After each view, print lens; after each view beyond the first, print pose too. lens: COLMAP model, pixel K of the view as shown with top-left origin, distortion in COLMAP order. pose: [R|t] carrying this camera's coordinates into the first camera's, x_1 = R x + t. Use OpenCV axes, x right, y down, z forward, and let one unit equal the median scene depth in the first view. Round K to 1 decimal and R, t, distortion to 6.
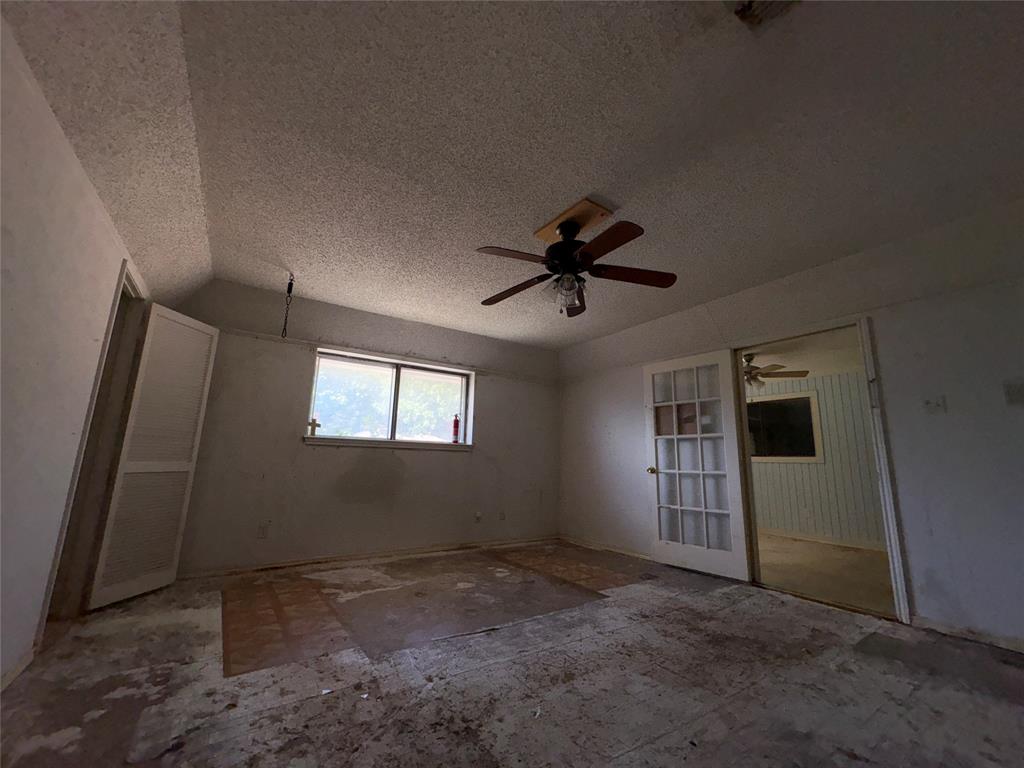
lens RADIAL K [[412.6, 0, 512.4], [0, 412.6, 384.7], [0, 0, 1]] dist [0.001015, -0.000258]
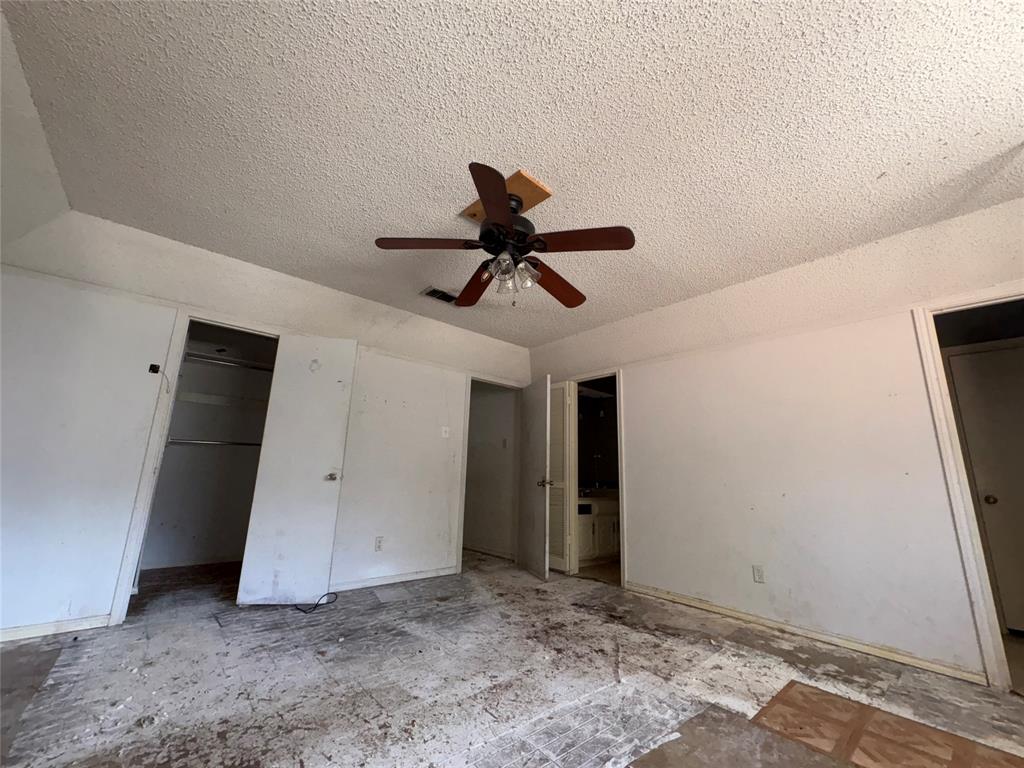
lens RADIAL K [[412.6, 0, 511.7], [0, 412.6, 381.6], [0, 0, 1]] dist [0.001015, -0.000258]
pose [[-0.991940, -0.074544, -0.102460, 0.268313], [-0.027179, 0.914988, -0.402566, 0.445749], [0.123758, -0.396536, -0.909639, 2.341391]]
